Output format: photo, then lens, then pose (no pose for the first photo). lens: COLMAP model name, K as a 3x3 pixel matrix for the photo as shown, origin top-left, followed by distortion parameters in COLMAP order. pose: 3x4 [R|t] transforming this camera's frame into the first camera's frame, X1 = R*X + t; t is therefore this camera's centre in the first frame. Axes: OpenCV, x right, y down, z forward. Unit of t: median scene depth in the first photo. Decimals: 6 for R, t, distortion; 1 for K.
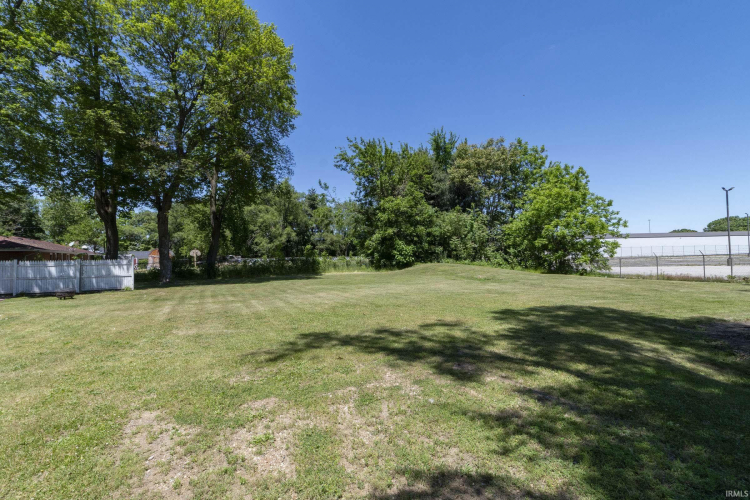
lens RADIAL K [[327.5, 0, 365.6], [0, 327.5, 247.5], [0, 0, 1]] dist [0.000939, 0.000092]
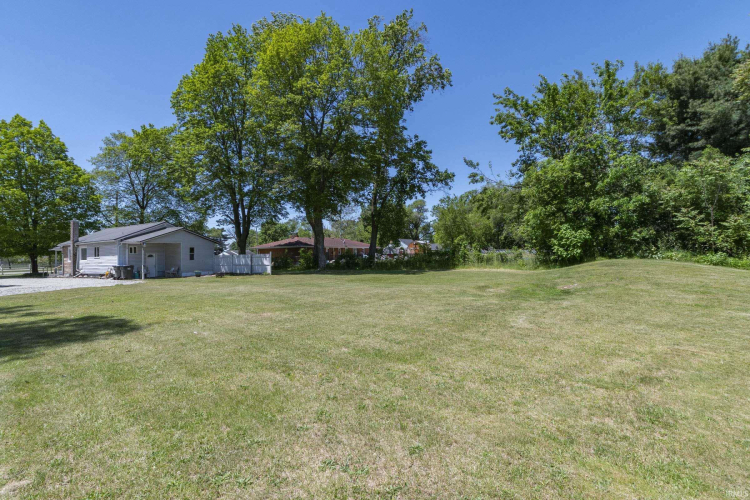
lens RADIAL K [[342.2, 0, 375.0], [0, 342.2, 250.0], [0, 0, 1]] dist [0.000145, -0.000028]
pose [[0.565759, -0.003043, -0.824565, 0.567967], [0.036469, 0.999107, 0.021335, 0.004094], [0.823764, -0.042141, 0.565365, 0.381145]]
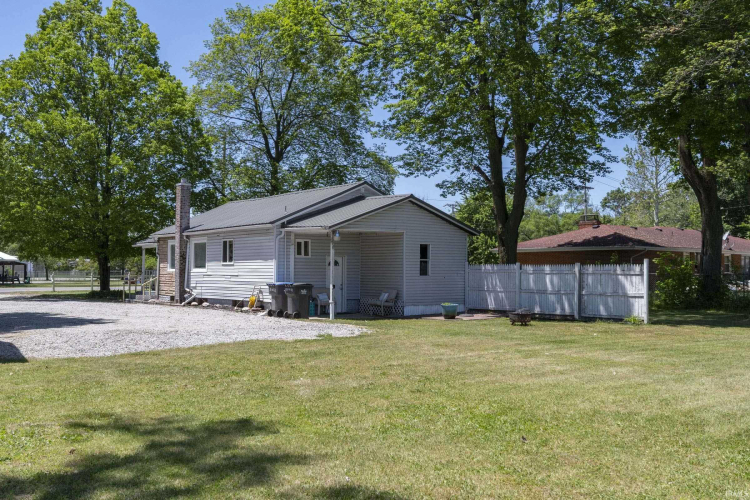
lens RADIAL K [[735.4, 0, 375.0], [0, 735.4, 250.0], [0, 0, 1]] dist [0.004746, 0.015387]
pose [[0.212899, -0.005833, -0.977057, 0.234459], [0.019589, 0.999807, -0.001700, 0.005452], [0.976878, -0.018778, 0.212972, 0.245200]]
